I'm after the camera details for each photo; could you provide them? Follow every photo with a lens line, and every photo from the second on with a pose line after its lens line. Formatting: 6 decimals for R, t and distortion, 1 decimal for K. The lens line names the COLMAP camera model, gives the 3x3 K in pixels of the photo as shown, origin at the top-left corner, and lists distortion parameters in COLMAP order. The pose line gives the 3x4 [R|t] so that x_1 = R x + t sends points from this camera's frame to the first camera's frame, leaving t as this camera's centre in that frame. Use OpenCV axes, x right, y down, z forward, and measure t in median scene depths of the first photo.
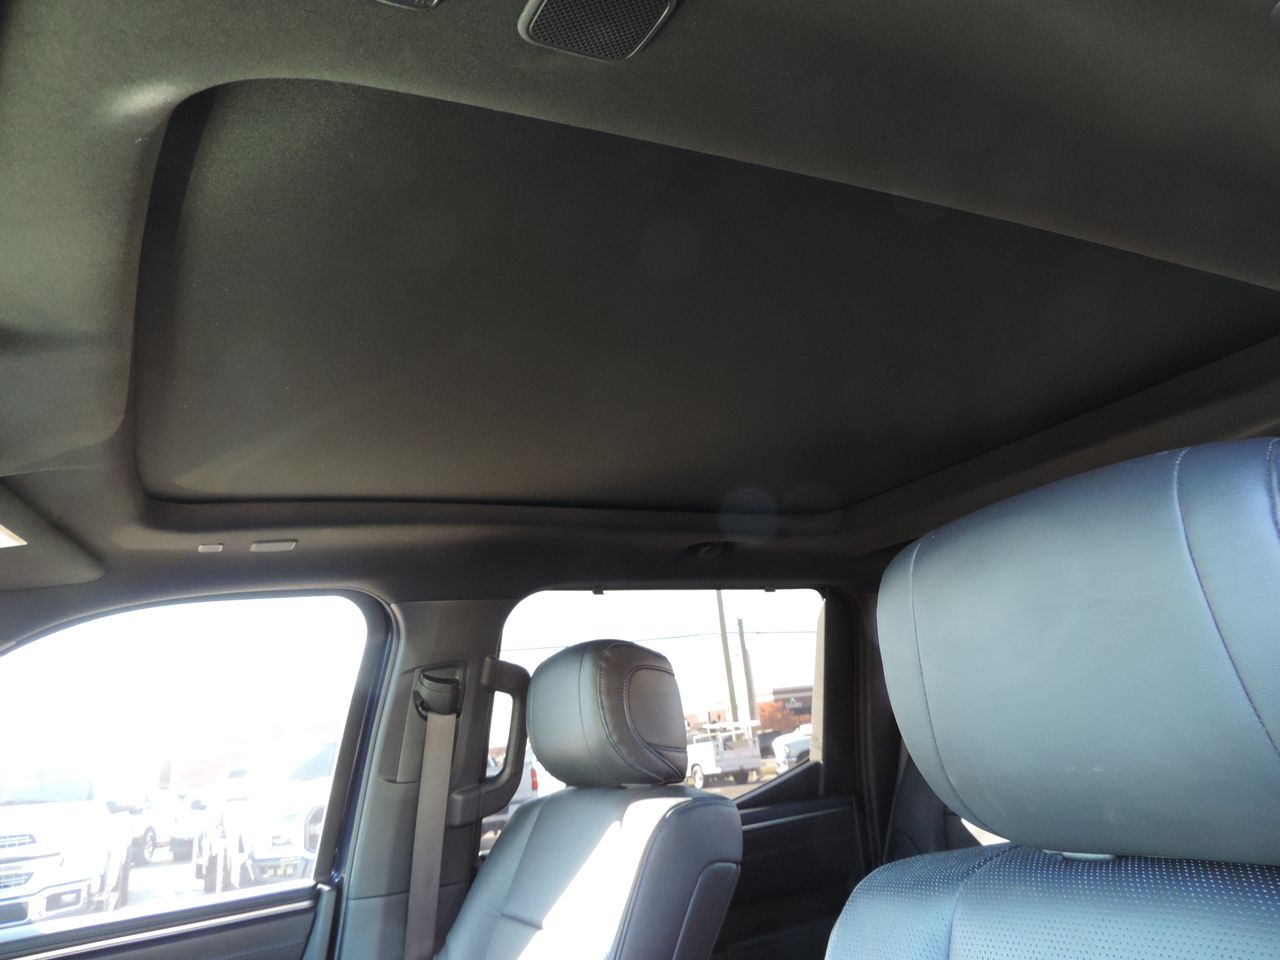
lens RADIAL K [[901.0, 0, 638.4], [0, 901.0, 487.8], [0, 0, 1]] dist [-0.018229, 0.005293]
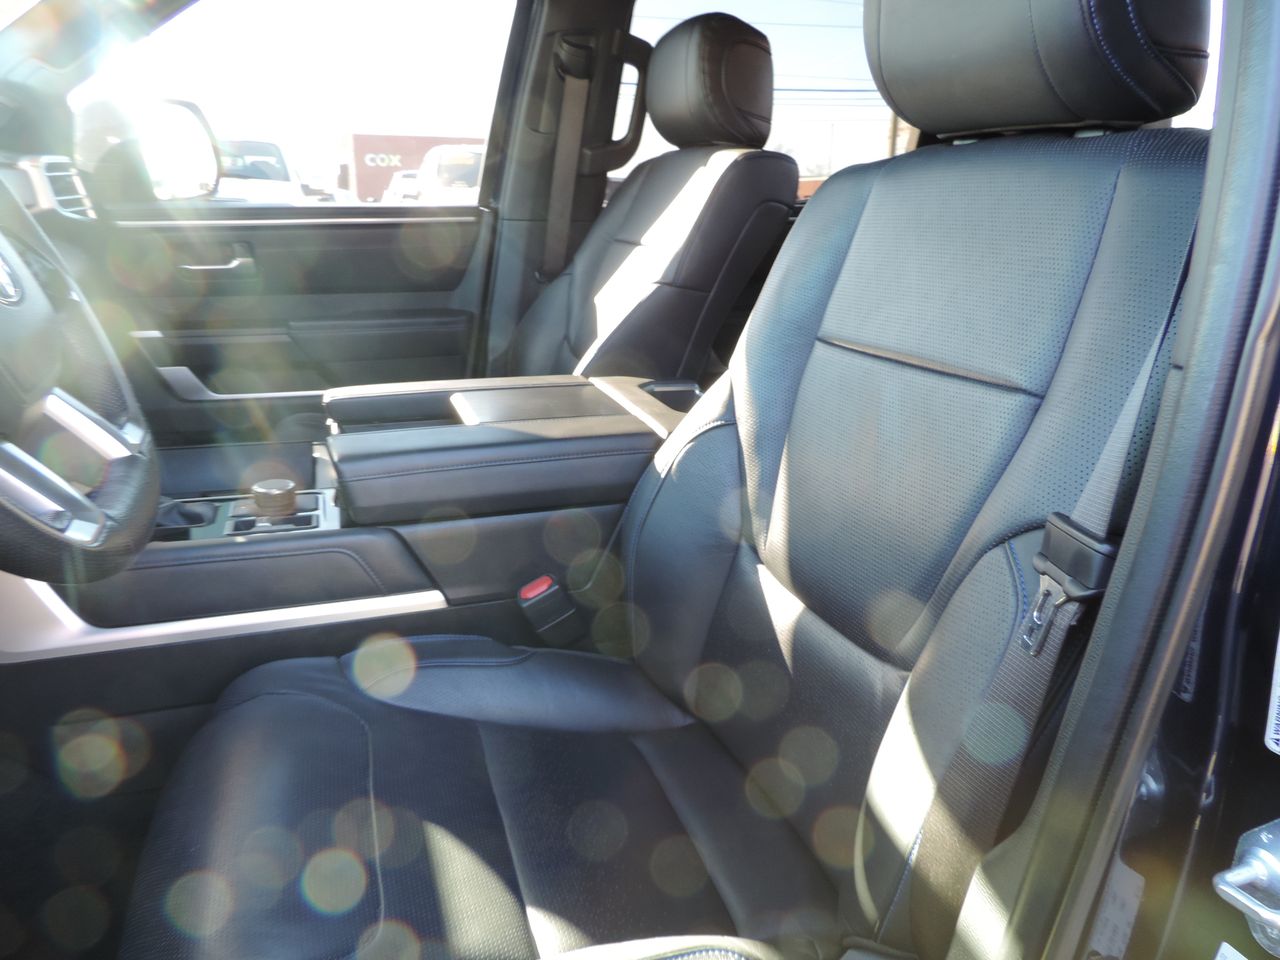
lens RADIAL K [[901.0, 0, 638.4], [0, 901.0, 487.8], [0, 0, 1]] dist [-0.018229, 0.005293]
pose [[0.980793, 0.159243, -0.112639, 0.082093], [-0.068890, 0.823066, 0.563752, 0.024943], [0.182483, -0.545164, 0.818227, -0.254611]]
